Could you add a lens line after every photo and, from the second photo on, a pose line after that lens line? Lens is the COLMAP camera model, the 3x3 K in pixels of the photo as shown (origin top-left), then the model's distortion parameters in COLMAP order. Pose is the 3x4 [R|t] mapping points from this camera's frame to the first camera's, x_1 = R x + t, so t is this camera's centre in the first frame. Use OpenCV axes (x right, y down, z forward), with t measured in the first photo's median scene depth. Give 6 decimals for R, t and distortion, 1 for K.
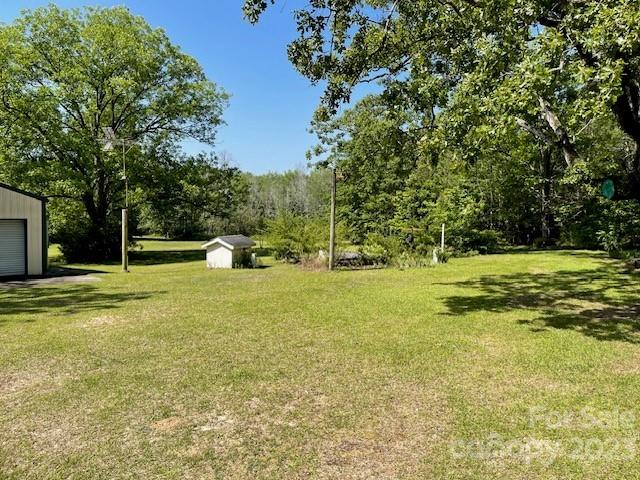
lens RADIAL K [[483.9, 0, 327.2], [0, 483.9, 238.3], [0, 0, 1]] dist [0.067440, -0.085798]
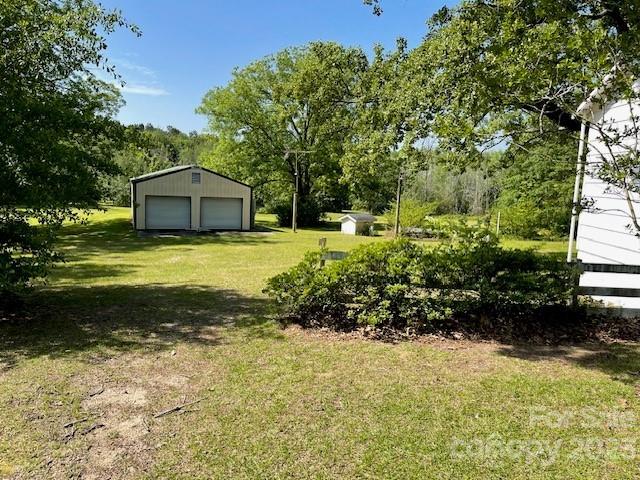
lens RADIAL K [[483.9, 0, 317.2], [0, 483.9, 236.3], [0, 0, 1]] dist [0.067440, -0.085798]
pose [[0.883056, 0.072689, -0.463604, 0.436761], [-0.051940, 0.997000, 0.057386, -0.015208], [0.466384, -0.026596, 0.884182, -0.421055]]
